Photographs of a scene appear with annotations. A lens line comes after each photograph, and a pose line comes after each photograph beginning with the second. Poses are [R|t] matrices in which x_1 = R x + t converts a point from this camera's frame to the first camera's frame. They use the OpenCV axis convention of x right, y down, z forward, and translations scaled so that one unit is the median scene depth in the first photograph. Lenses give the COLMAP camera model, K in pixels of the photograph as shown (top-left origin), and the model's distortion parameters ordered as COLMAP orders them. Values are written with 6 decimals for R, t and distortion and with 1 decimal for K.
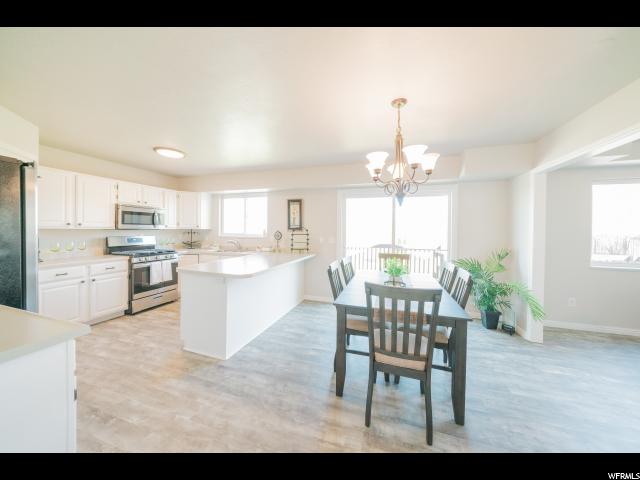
lens RADIAL K [[221.1, 0, 320.7], [0, 221.1, 230.9], [0, 0, 1]] dist [-0.008174, -0.000413]
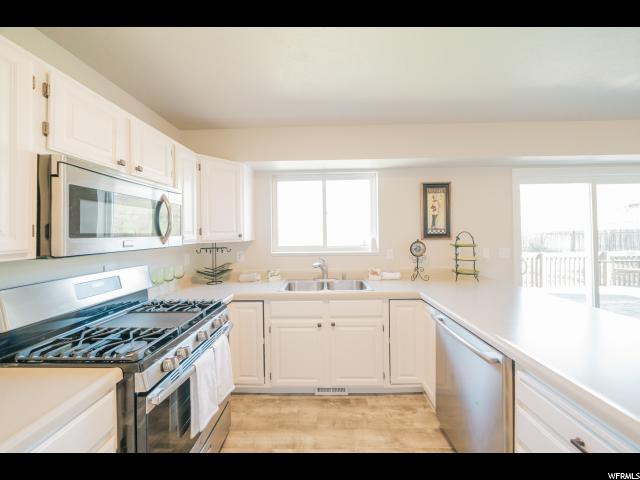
lens RADIAL K [[221.1, 0, 319.0], [0, 221.1, 232.2], [0, 0, 1]] dist [-0.008174, -0.000413]
pose [[0.961212, -0.023575, 0.274800, -0.616527], [0.025164, 0.999681, -0.002258, -0.026096], [-0.274659, 0.009086, 0.961499, 0.597741]]
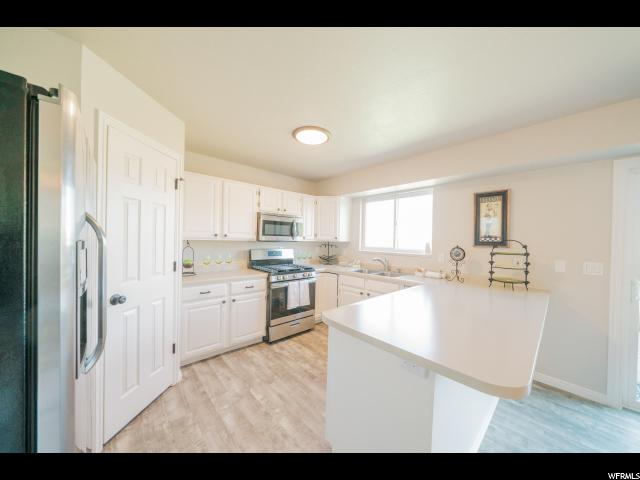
lens RADIAL K [[221.1, 0, 320.2], [0, 221.1, 241.4], [0, 0, 1]] dist [-0.008174, -0.000413]
pose [[0.863300, 0.011821, -0.504553, -0.231271], [-0.014525, 0.999893, -0.001425, -0.007688], [0.504482, 0.008559, 0.863380, 0.313353]]
